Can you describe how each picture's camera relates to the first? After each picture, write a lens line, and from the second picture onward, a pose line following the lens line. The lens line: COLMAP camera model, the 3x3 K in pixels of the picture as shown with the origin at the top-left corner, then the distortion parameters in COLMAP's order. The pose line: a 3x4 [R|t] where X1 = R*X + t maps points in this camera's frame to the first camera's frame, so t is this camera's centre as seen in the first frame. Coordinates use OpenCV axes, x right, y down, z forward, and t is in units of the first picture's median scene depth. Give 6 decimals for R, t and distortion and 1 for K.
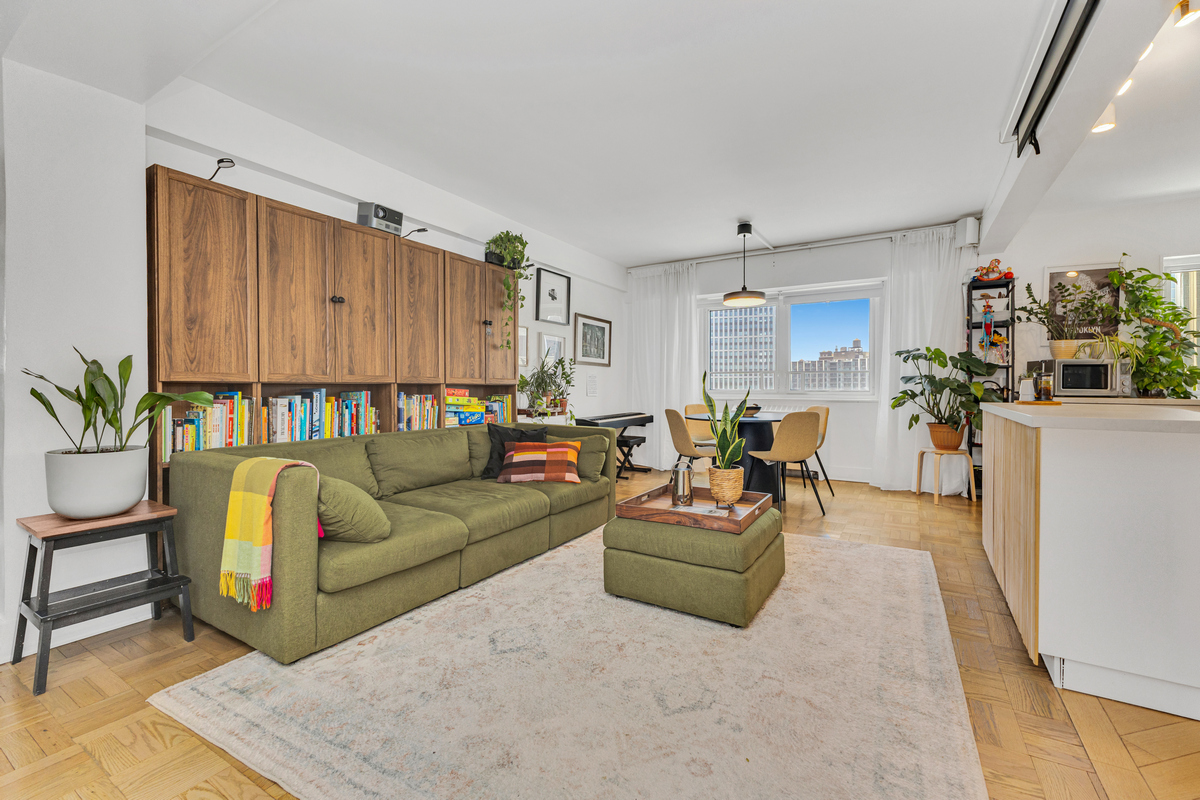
lens RADIAL K [[514.2, 0, 603.0], [0, 514.2, 389.0], [0, 0, 1]] dist [0.014674, -0.002194]
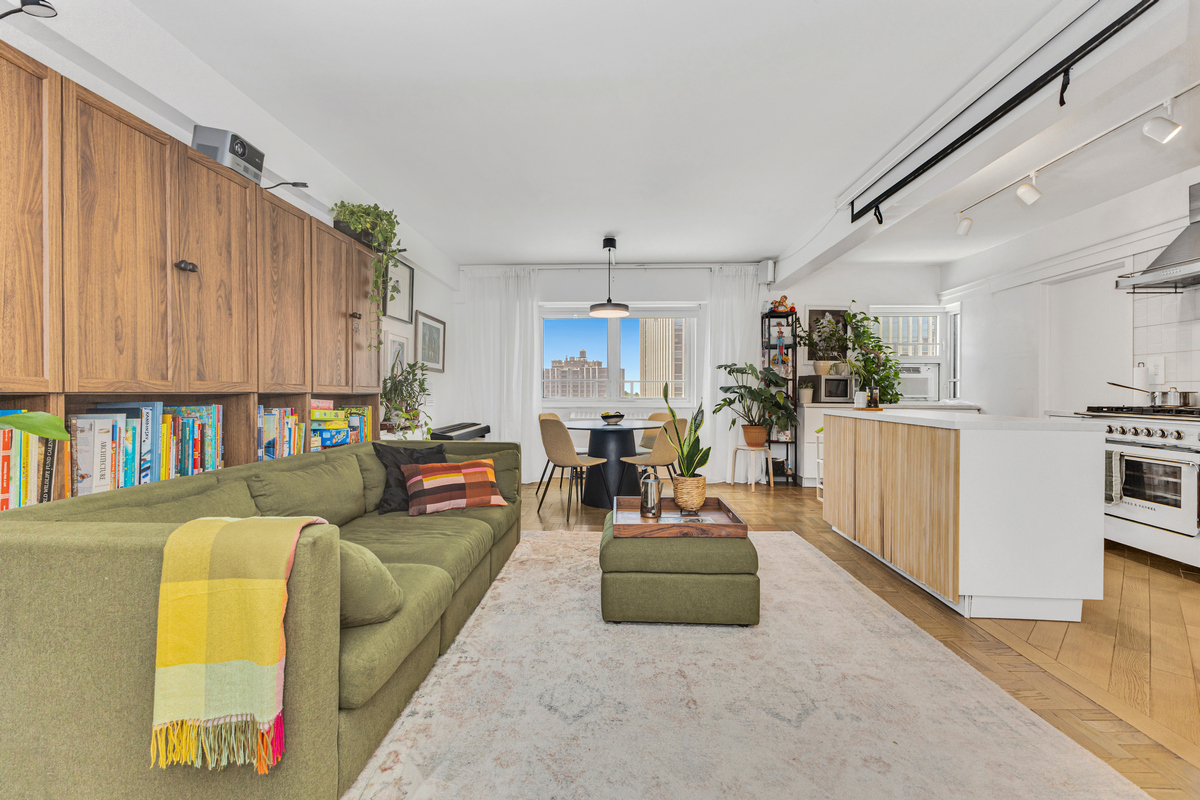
lens RADIAL K [[514.2, 0, 609.6], [0, 514.2, 393.2], [0, 0, 1]] dist [0.014674, -0.002194]
pose [[0.871430, 0.001033, 0.490518, -0.260813], [0.000499, 0.999995, -0.002993, -0.006572], [-0.490519, 0.002854, 0.871426, 0.112126]]
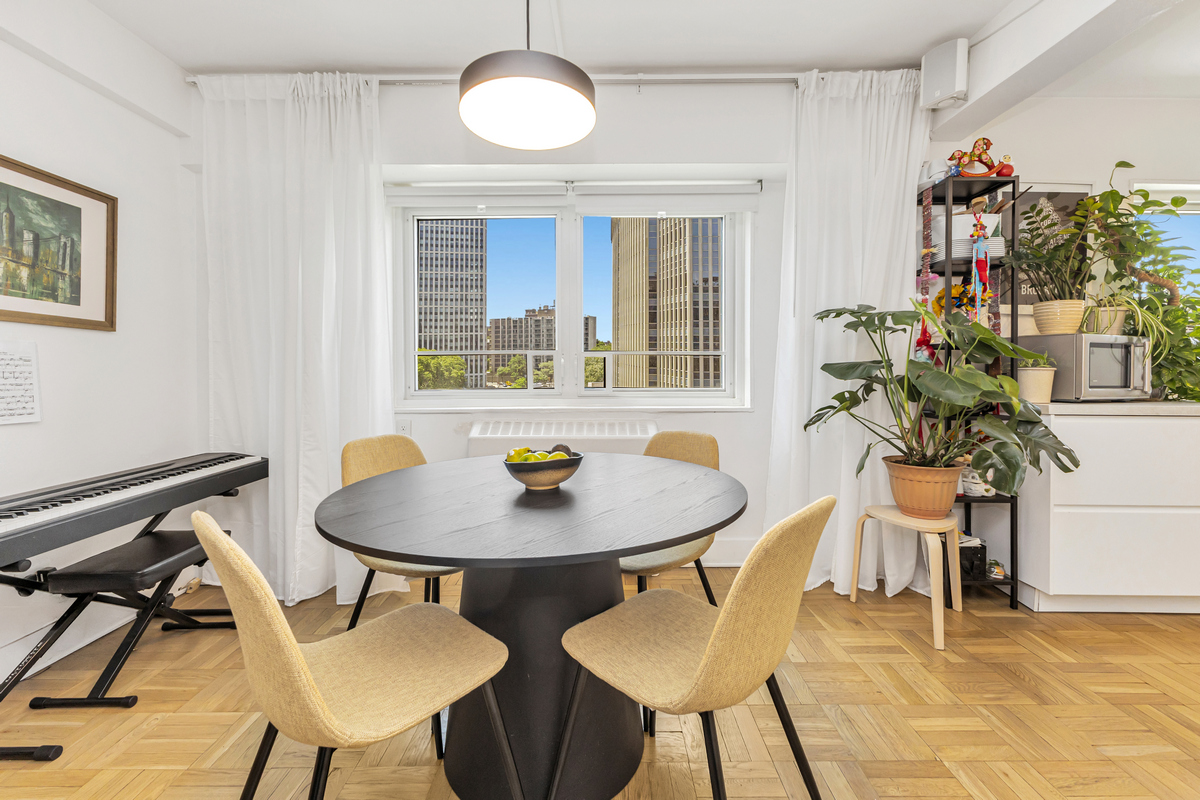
lens RADIAL K [[514.2, 0, 593.9], [0, 514.2, 339.8], [0, 0, 1]] dist [0.014674, -0.002194]
pose [[0.862122, -0.002363, 0.506696, 0.170637], [0.007743, 0.999934, -0.008512, -0.050503], [-0.506642, 0.011262, 0.862083, 0.809382]]
